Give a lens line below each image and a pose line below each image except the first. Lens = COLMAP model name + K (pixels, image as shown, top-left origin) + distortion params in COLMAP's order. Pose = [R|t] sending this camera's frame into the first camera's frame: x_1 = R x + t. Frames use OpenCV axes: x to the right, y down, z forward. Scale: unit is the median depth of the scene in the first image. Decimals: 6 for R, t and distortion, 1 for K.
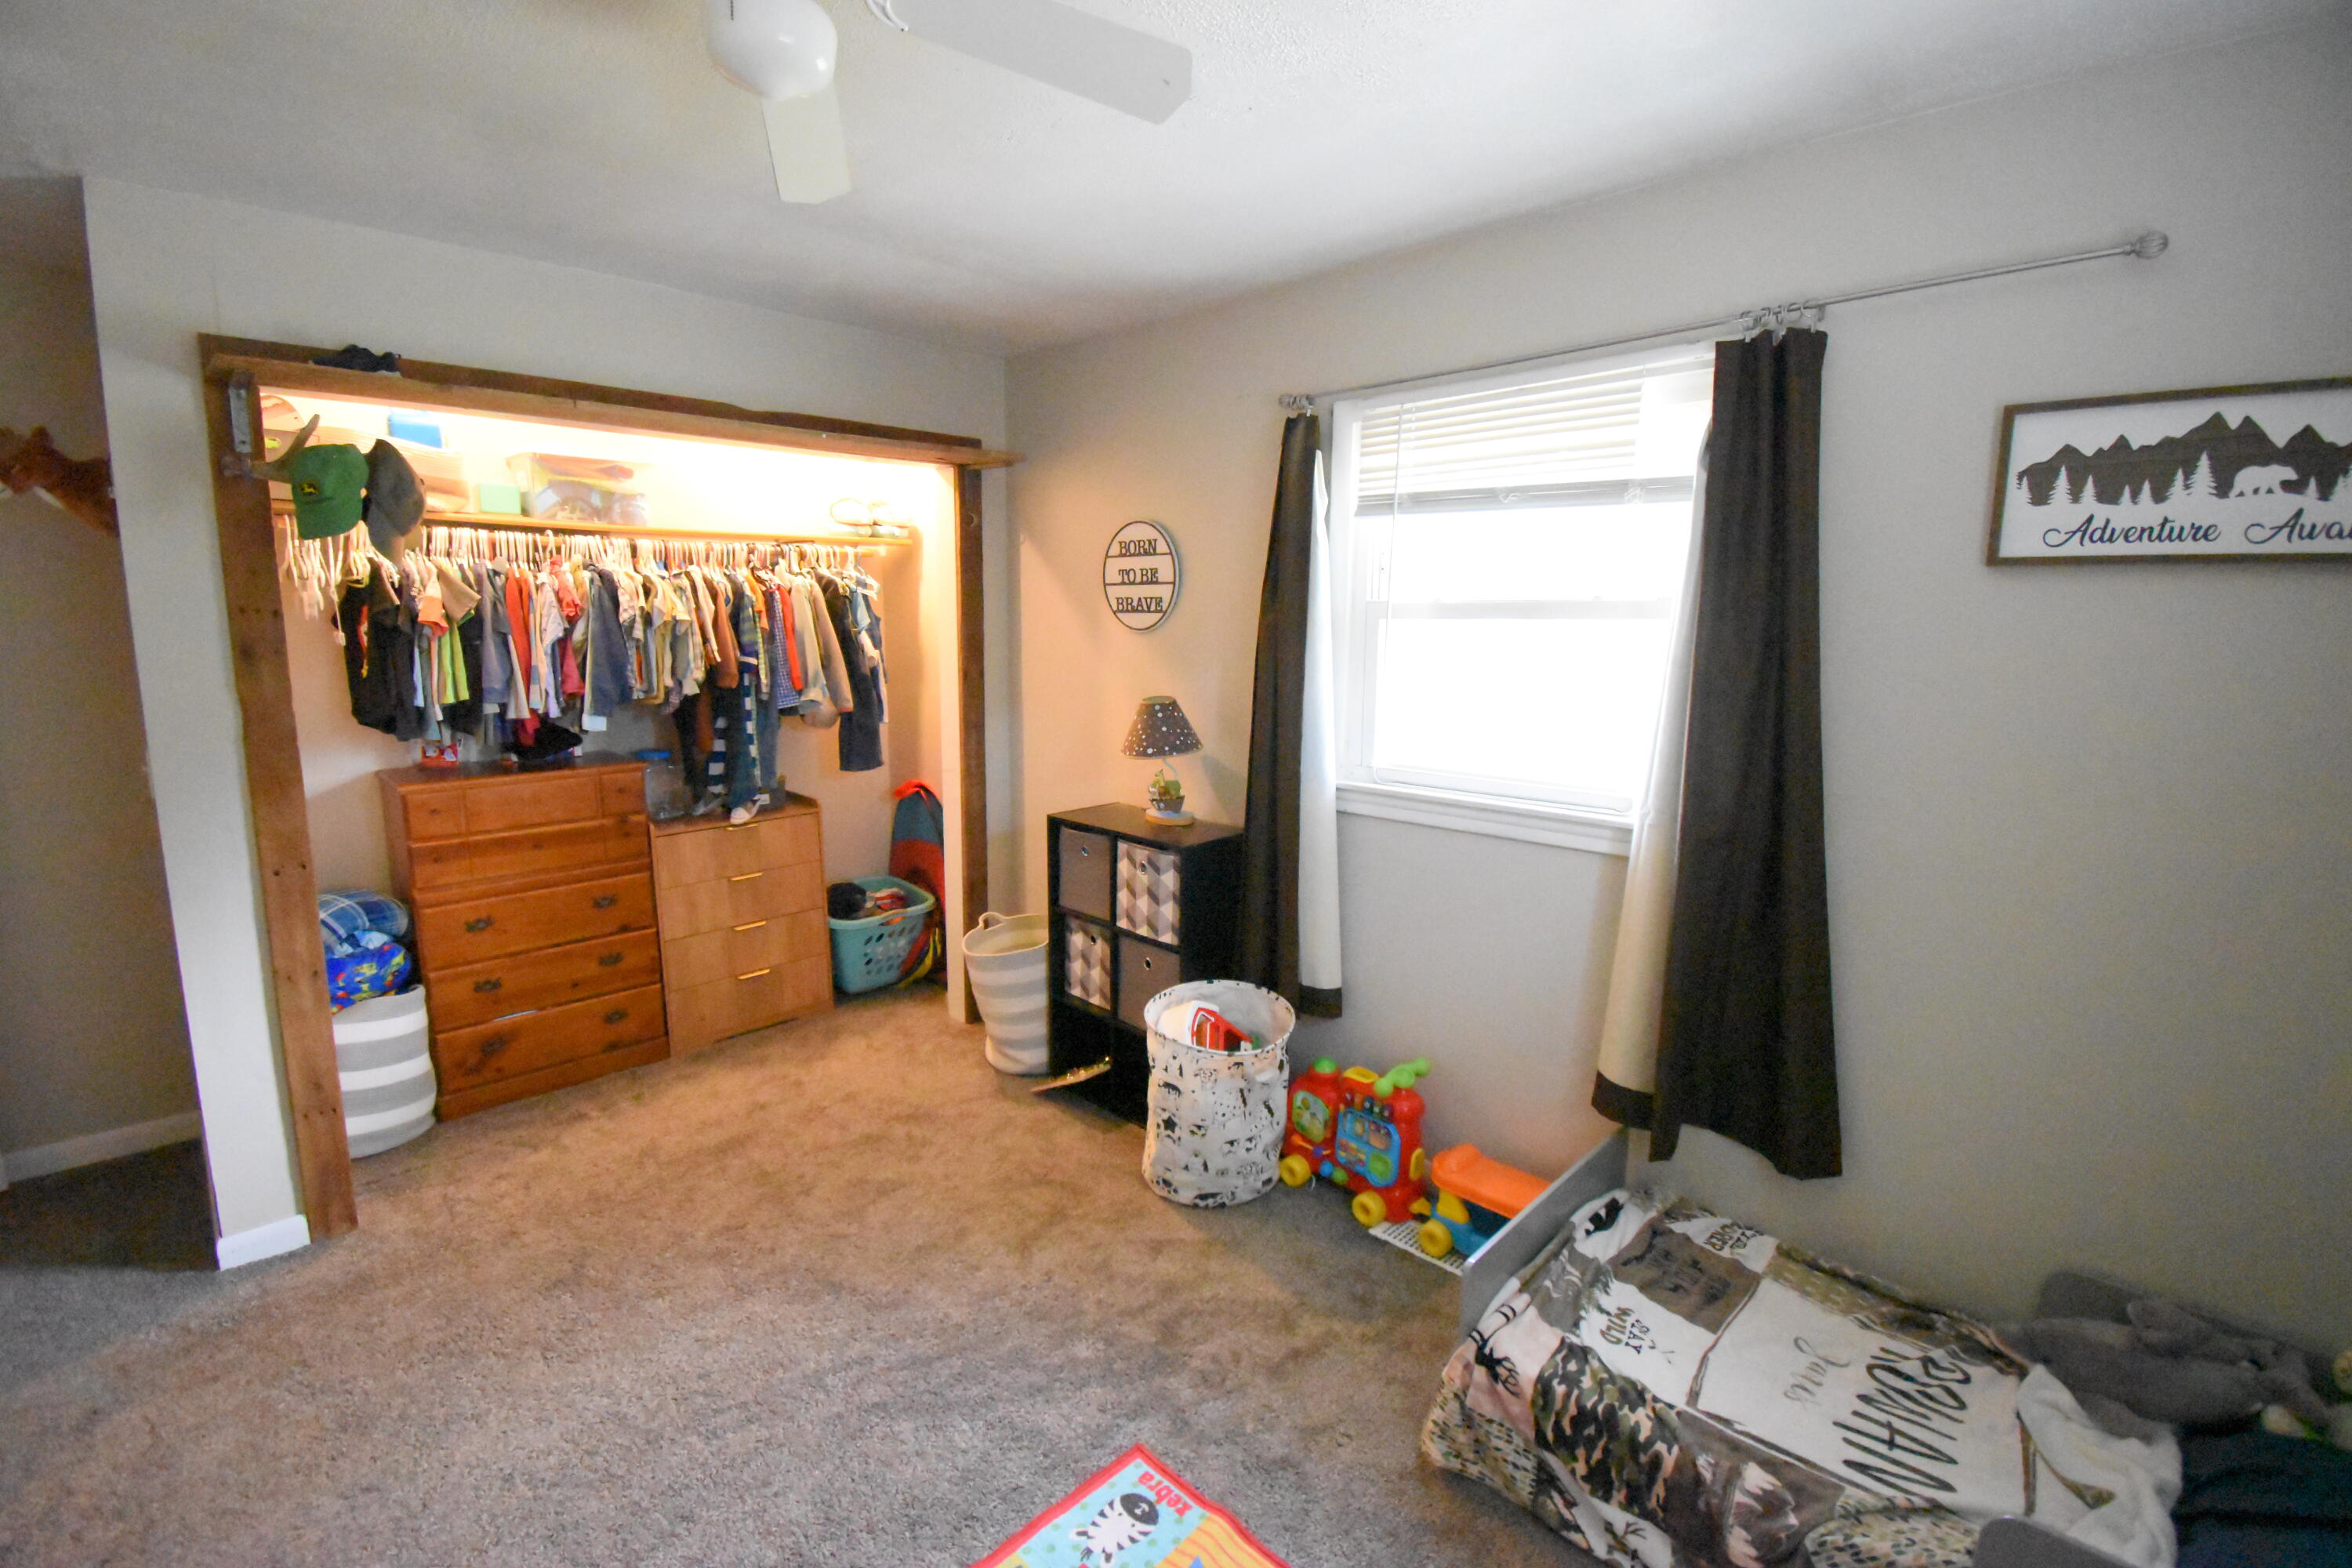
lens RADIAL K [[1036.1, 0, 1174.2], [0, 1036.1, 782.2], [0, 0, 1]] dist [0.017965, -0.023698]
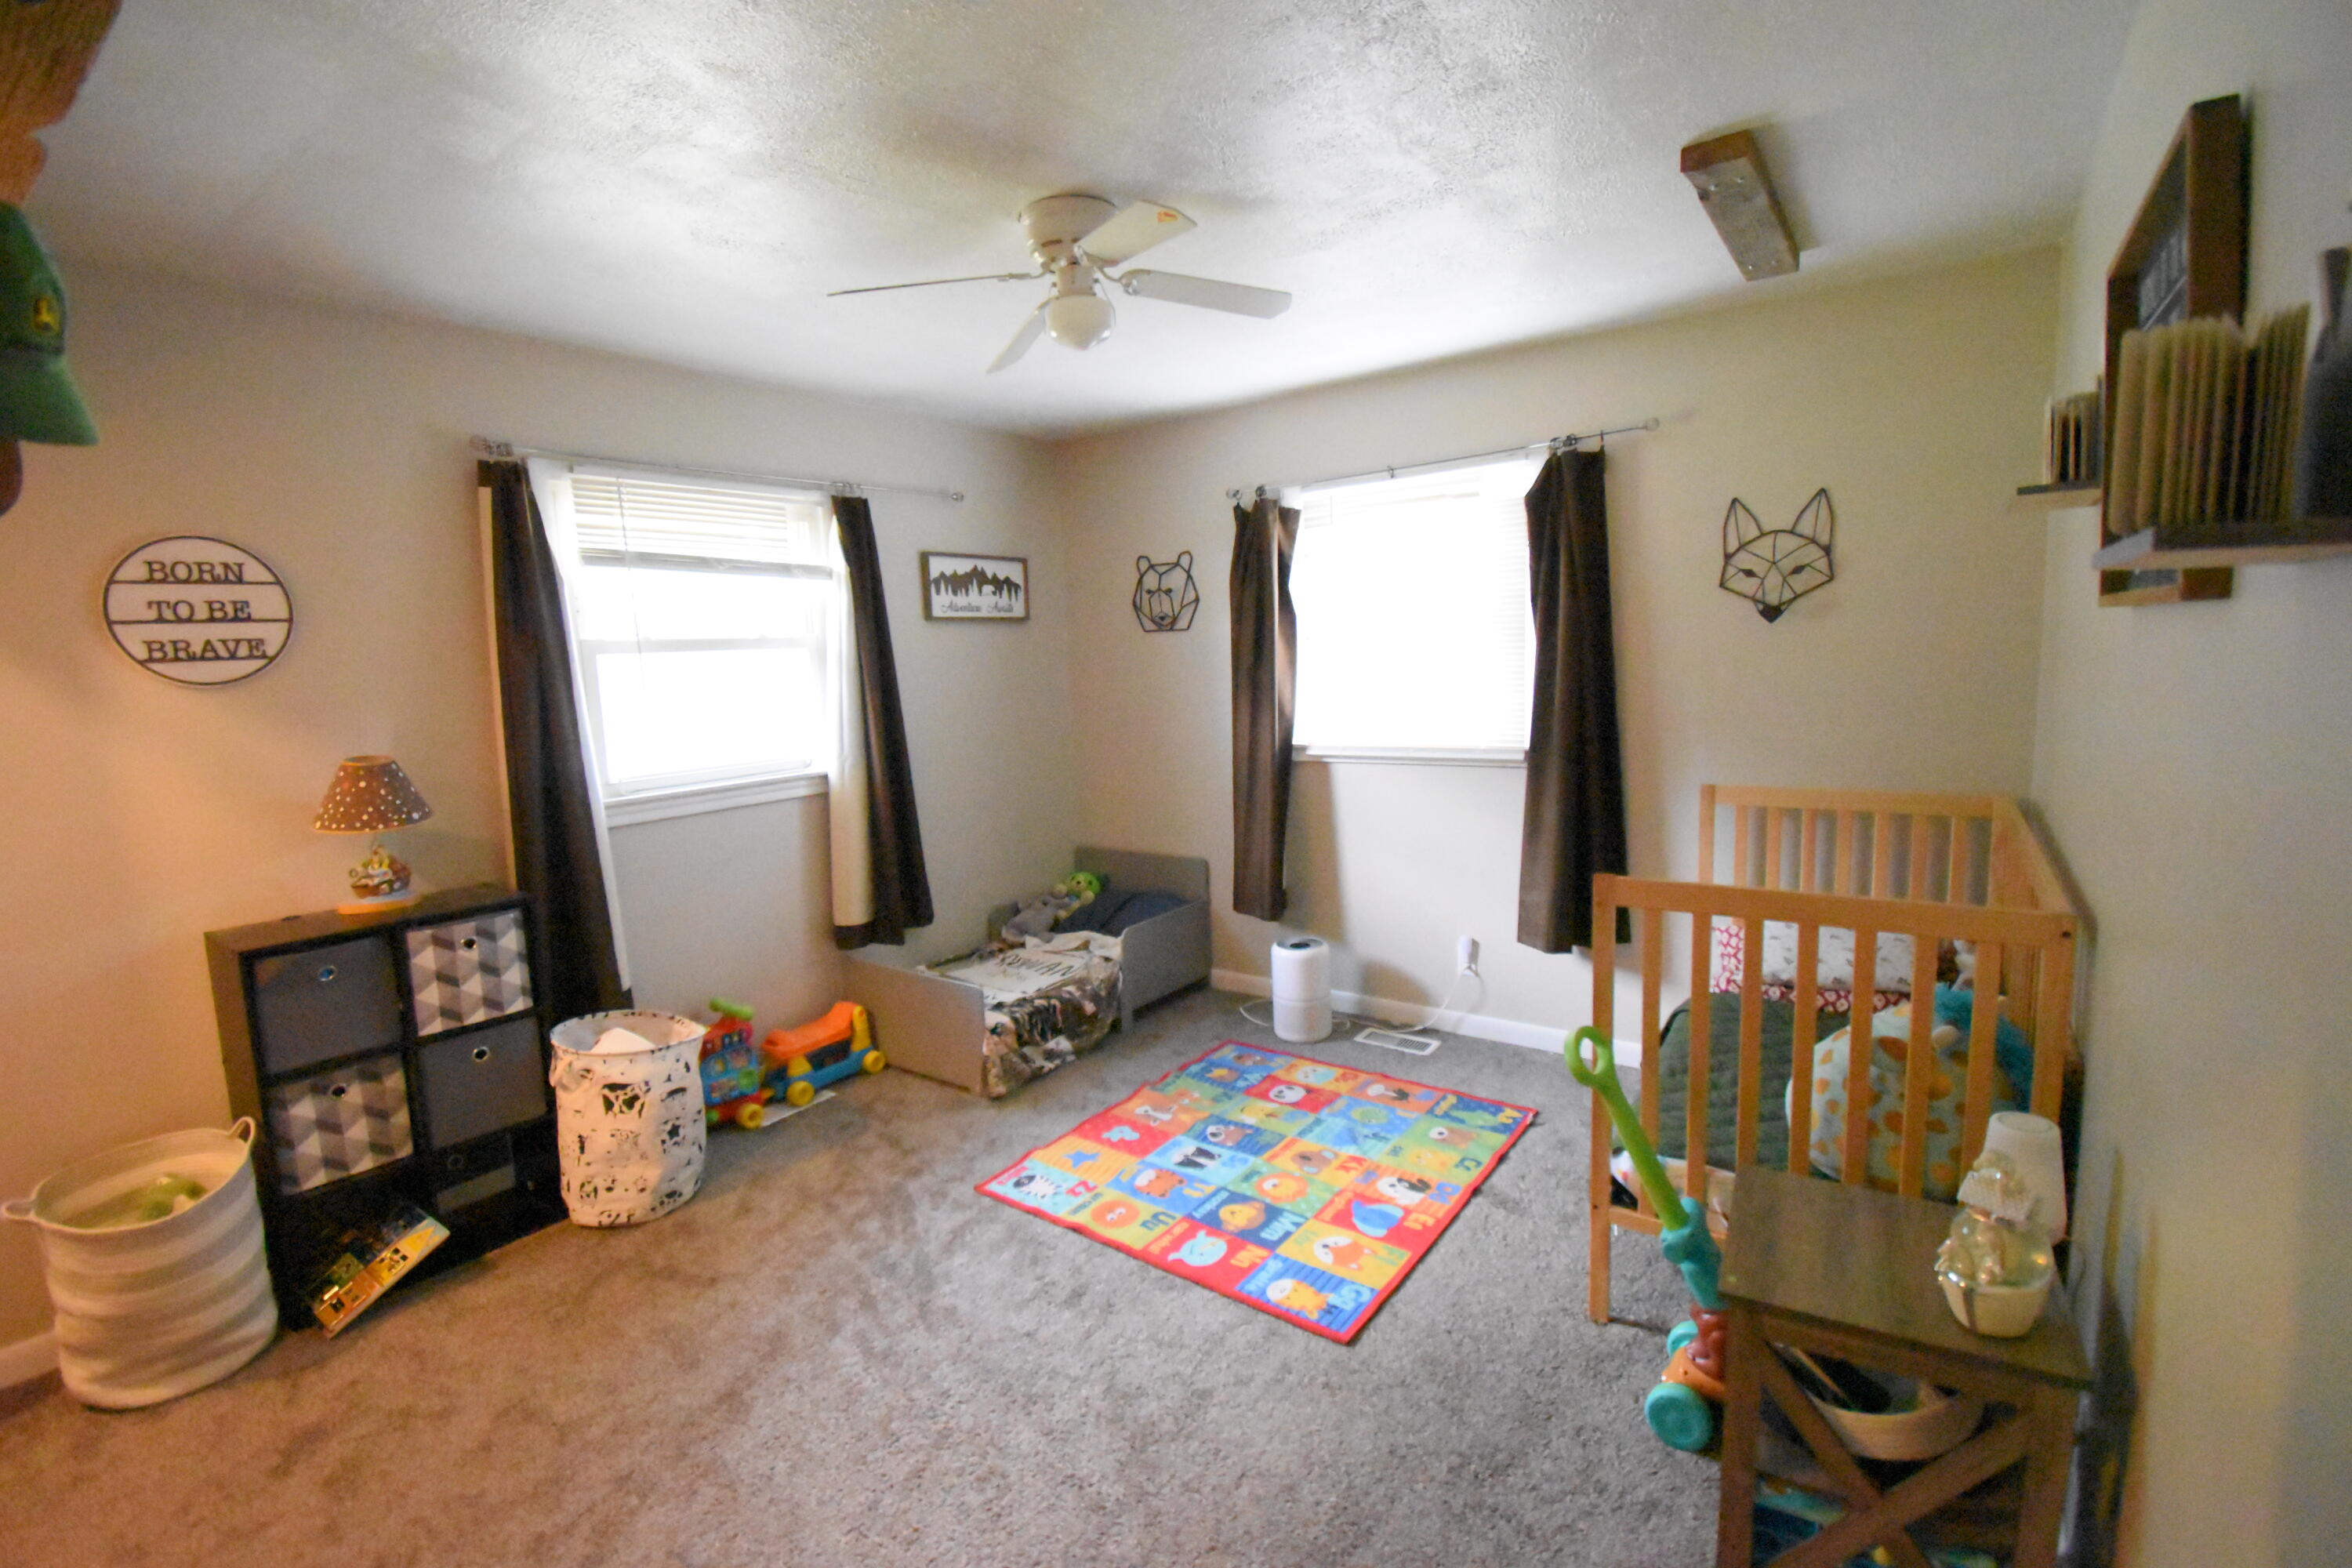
lens RADIAL K [[1036.1, 0, 1174.2], [0, 1036.1, 782.2], [0, 0, 1]] dist [0.017965, -0.023698]
pose [[-0.146432, -0.125968, 0.981168, -0.975359], [0.197561, 0.968153, 0.153782, -0.067080], [-0.969292, 0.216359, -0.116882, 0.510228]]
